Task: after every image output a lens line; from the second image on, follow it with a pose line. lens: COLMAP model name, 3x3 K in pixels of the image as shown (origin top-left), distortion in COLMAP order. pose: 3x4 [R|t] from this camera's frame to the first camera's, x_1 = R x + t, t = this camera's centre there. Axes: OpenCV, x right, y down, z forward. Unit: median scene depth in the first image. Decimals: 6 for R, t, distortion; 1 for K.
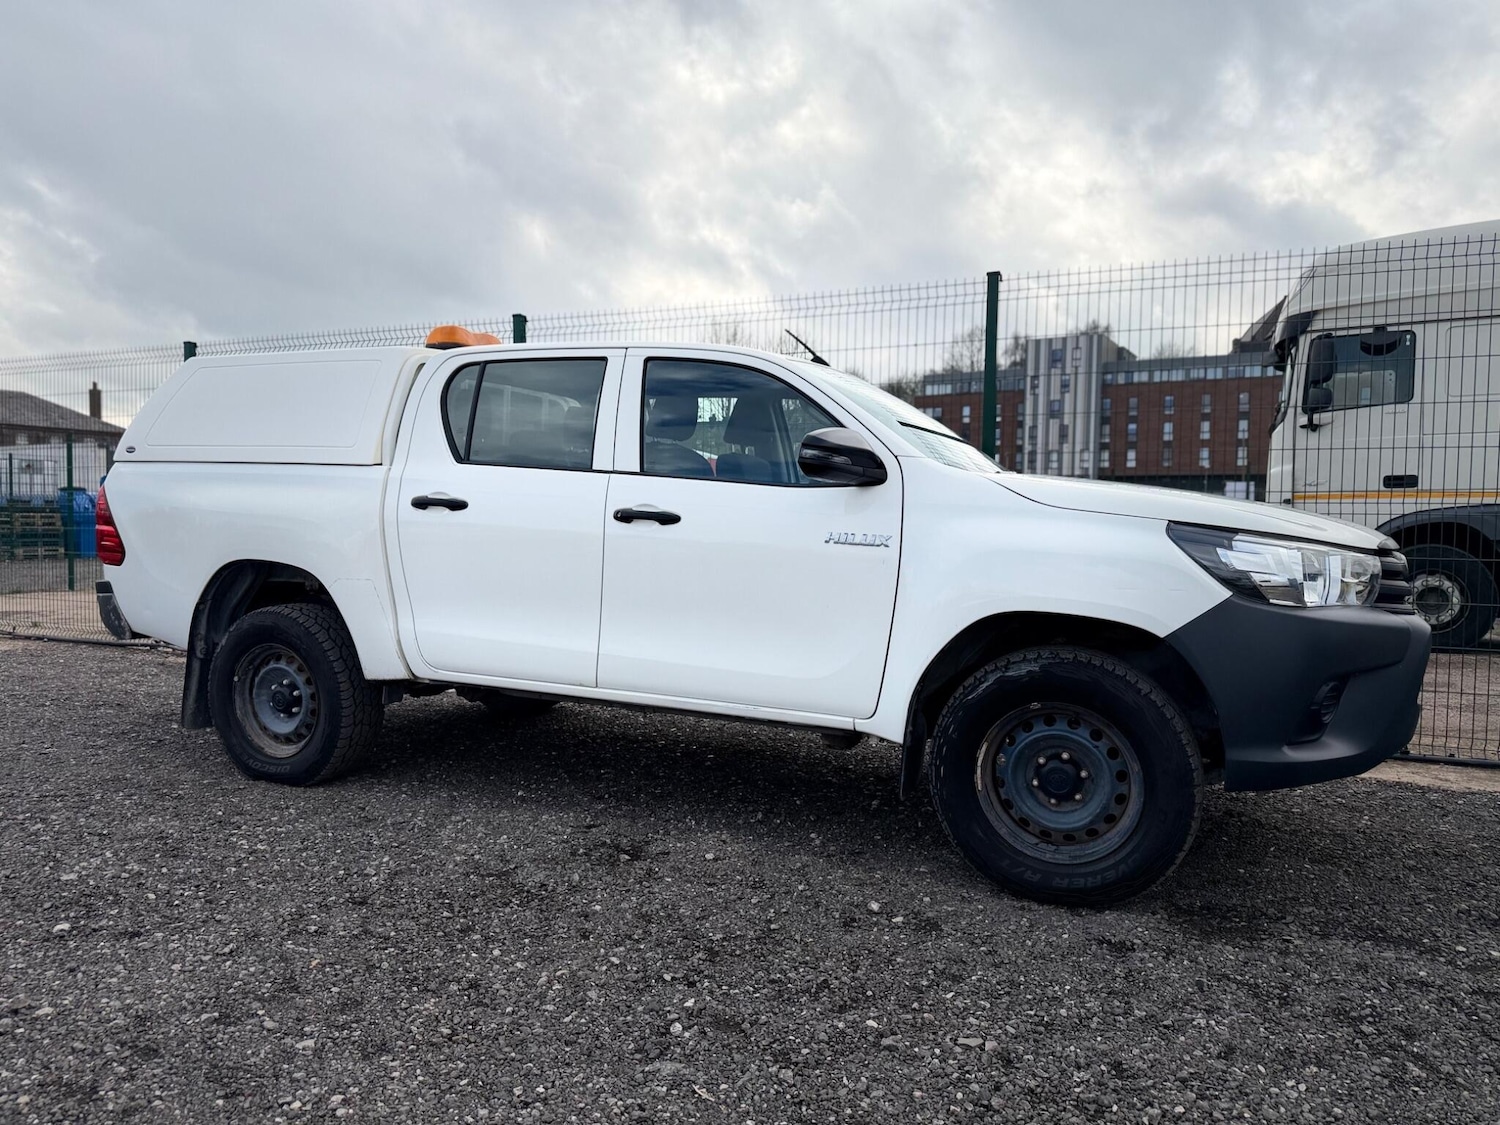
lens RADIAL K [[1057.3, 0, 741.5], [0, 1057.3, 560.4], [0, 0, 1]] dist [0.032901, -0.040846]
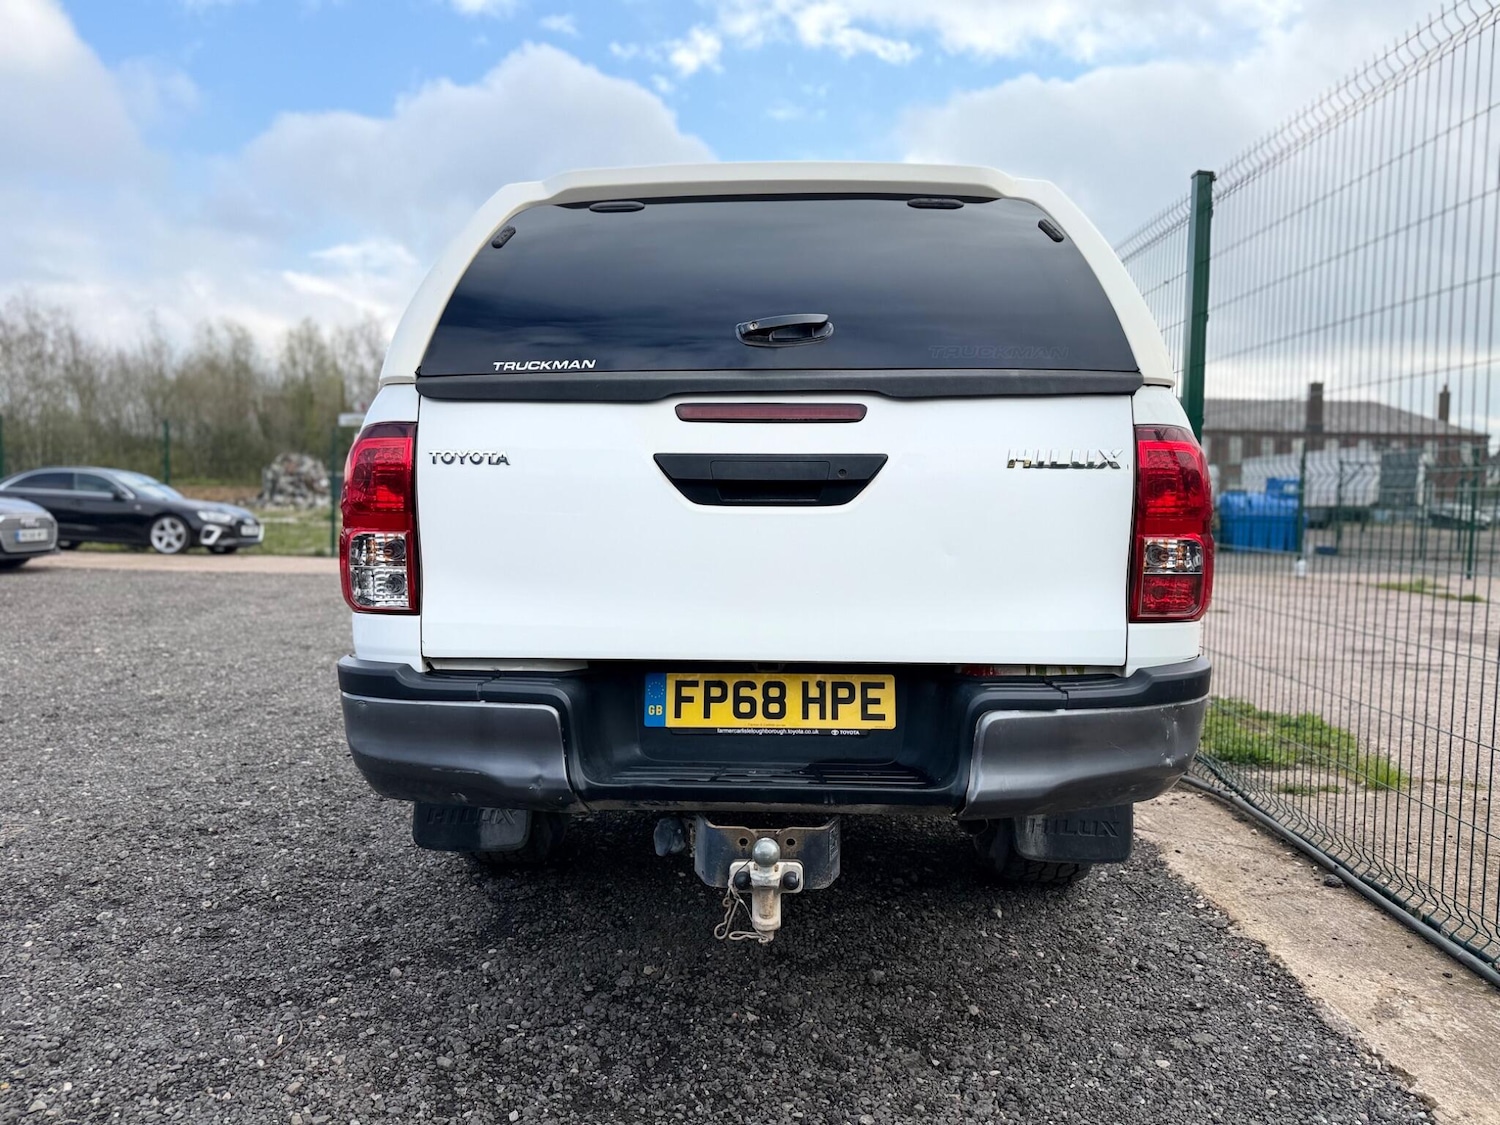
lens RADIAL K [[1064.4, 0, 748.8], [0, 1064.4, 557.3], [0, 0, 1]] dist [0.027665, -0.034418]
pose [[0.401186, 0.049378, -0.914665, 1.304670], [-0.057283, 0.997944, 0.028749, -0.008333], [0.914204, 0.040861, 0.403190, 0.672245]]
